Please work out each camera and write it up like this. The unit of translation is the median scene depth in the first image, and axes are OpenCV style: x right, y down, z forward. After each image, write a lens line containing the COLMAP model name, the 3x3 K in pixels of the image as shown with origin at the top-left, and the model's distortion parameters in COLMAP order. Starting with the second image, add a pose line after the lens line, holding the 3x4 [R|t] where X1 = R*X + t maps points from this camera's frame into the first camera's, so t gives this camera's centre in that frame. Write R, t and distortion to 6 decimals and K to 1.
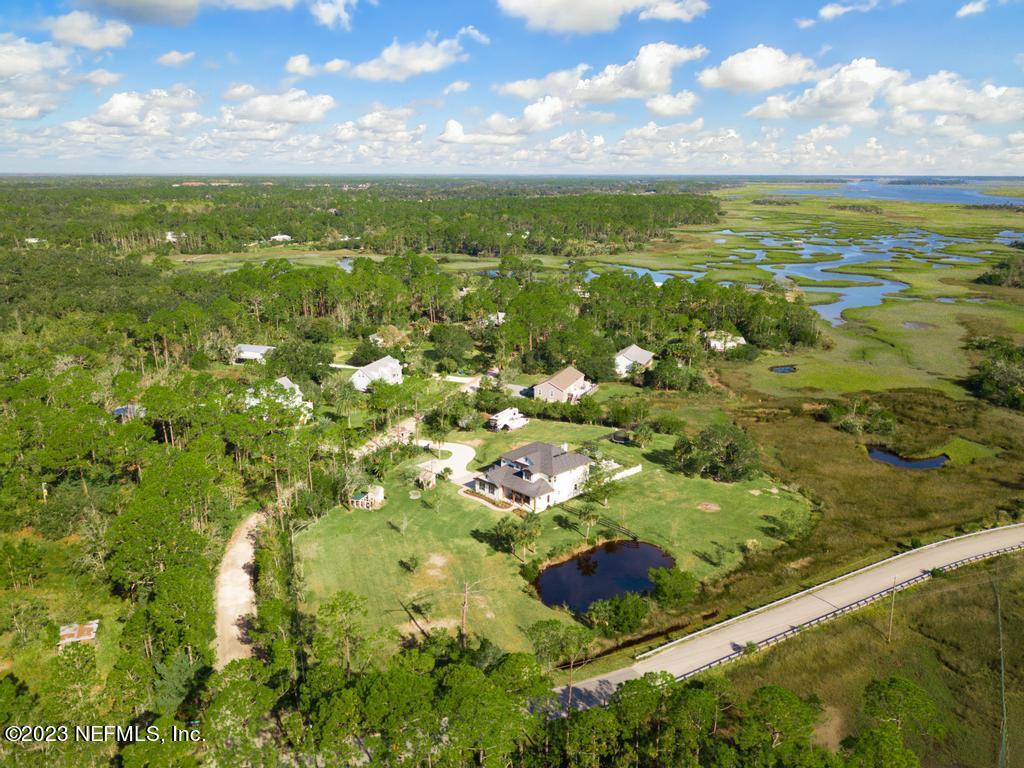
lens RADIAL K [[774.6, 0, 516.1], [0, 774.6, 393.7], [0, 0, 1]] dist [0.015117, -0.008105]
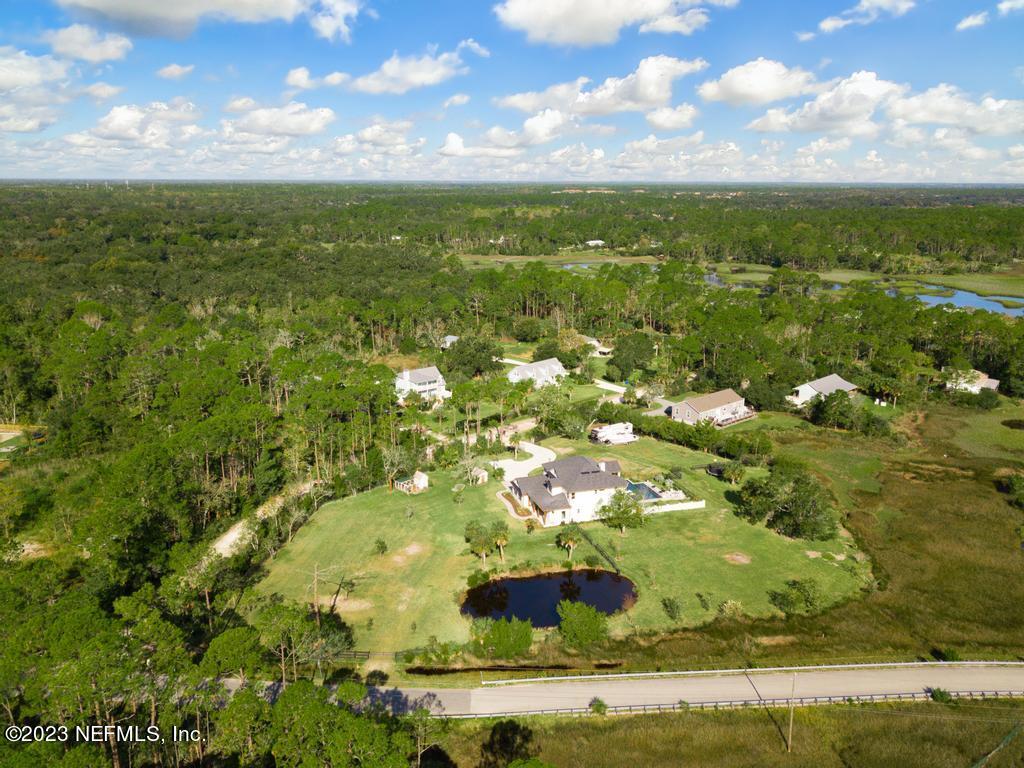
lens RADIAL K [[774.6, 0, 516.7], [0, 774.6, 375.9], [0, 0, 1]] dist [0.015117, -0.008105]
pose [[0.898752, 0.108200, -0.424897, 0.385733], [-0.121410, 0.992594, -0.004046, -0.026340], [0.421313, 0.055223, 0.905233, 0.086079]]
